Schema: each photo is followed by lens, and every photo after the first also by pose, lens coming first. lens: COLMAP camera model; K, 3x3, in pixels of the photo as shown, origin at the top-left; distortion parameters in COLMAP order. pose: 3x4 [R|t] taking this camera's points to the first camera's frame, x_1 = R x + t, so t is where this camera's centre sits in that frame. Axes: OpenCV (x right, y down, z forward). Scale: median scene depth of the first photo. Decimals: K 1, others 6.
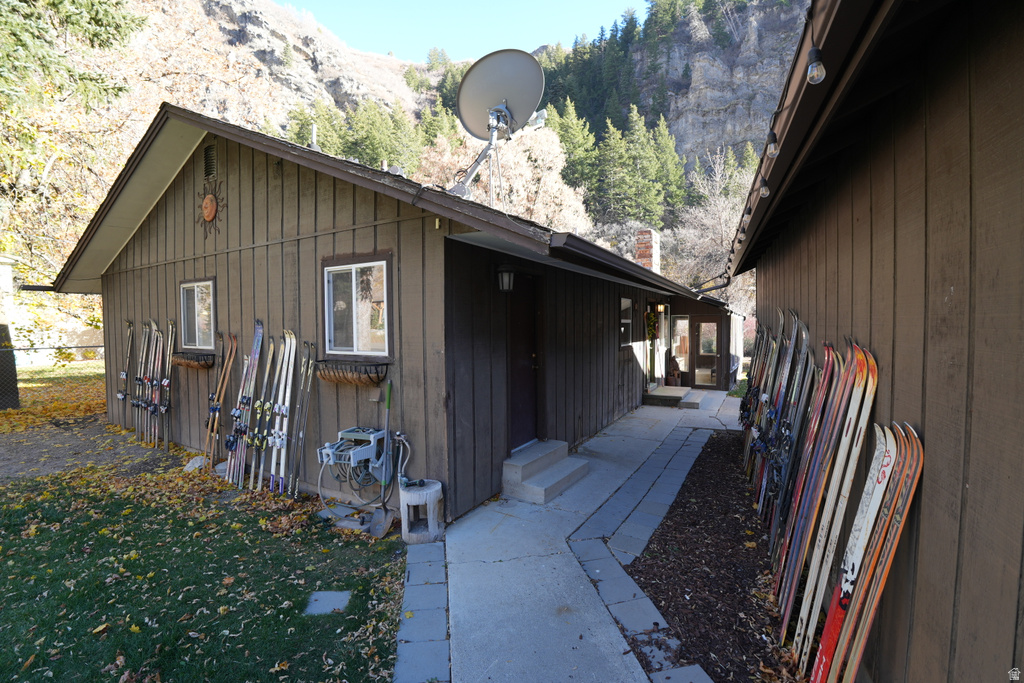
lens RADIAL K [[452.2, 0, 515.4], [0, 452.2, 339.5], [0, 0, 1]] dist [-0.072557, 0.016035]
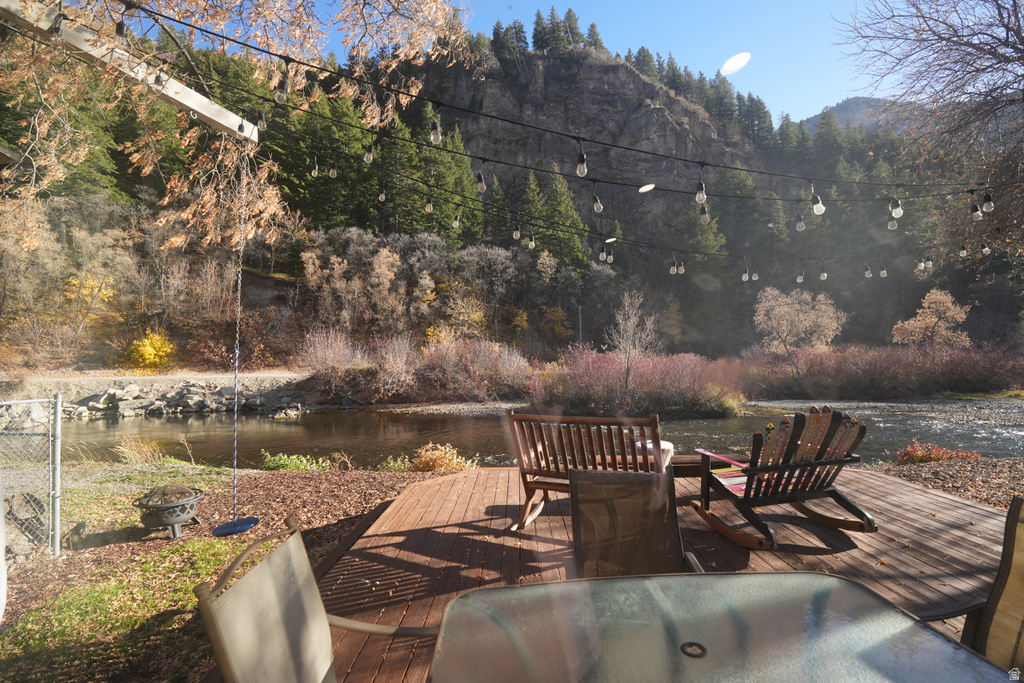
lens RADIAL K [[448.2, 0, 522.2], [0, 448.2, 336.2], [0, 0, 1]] dist [-0.067601, 0.013515]
pose [[0.866578, 0.023162, 0.498503, 0.017442], [0.027307, 0.995225, -0.093711, -0.009714], [-0.498293, 0.094821, 0.861808, 0.195557]]
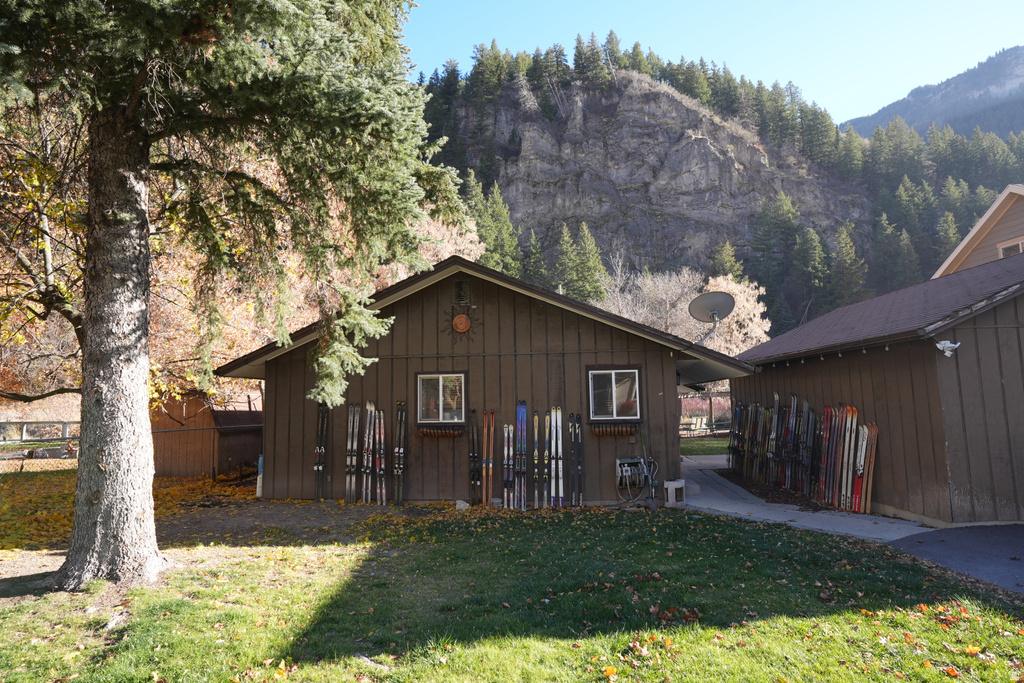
lens RADIAL K [[557.1, 0, 517.6], [0, 557.1, 339.4], [0, 0, 1]] dist [-0.045554, 0.000287]
pose [[0.919335, 0.033270, 0.392067, -0.070281], [0.027470, 0.988561, -0.148302, 0.001642], [-0.392516, 0.147109, 0.907904, -0.041614]]
